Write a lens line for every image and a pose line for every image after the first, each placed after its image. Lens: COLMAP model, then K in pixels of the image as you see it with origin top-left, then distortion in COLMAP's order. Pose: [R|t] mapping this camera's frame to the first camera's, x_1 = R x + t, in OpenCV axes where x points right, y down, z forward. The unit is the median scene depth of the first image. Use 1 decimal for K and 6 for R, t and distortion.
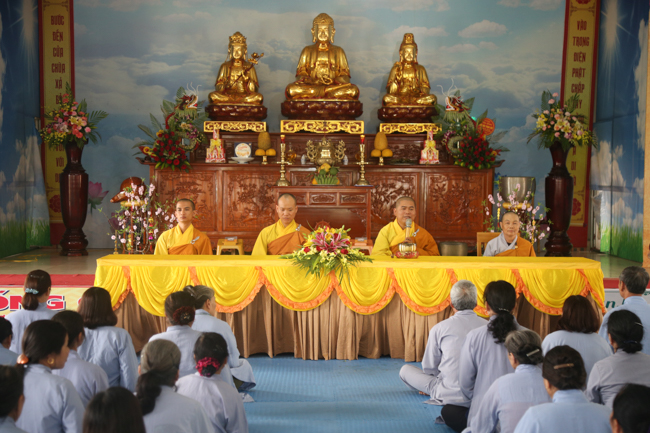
lens RADIAL K [[1224.5, 0, 325.1], [0, 1224.5, 216.9], [0, 0, 1]] dist [0.000304, 0.000000]
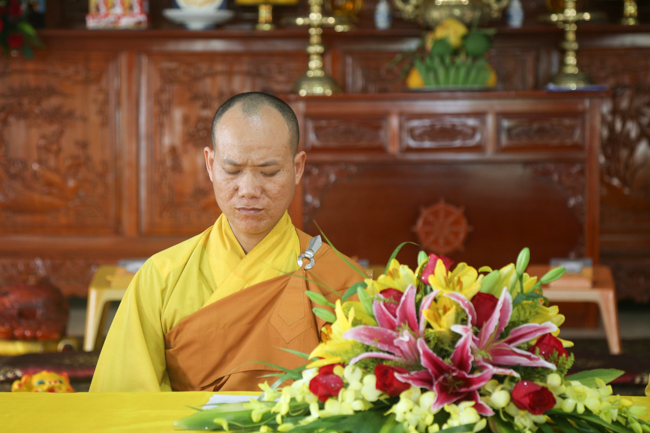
lens RADIAL K [[1839.1, 0, 323.7], [0, 1839.1, 215.7], [0, 0, 1]] dist [0.752687, 0.000000]
pose [[0.996871, -0.007930, -0.078650, 0.005110], [0.009457, 0.999774, 0.019057, -0.003036], [0.078481, -0.019742, 0.996720, 0.524826]]
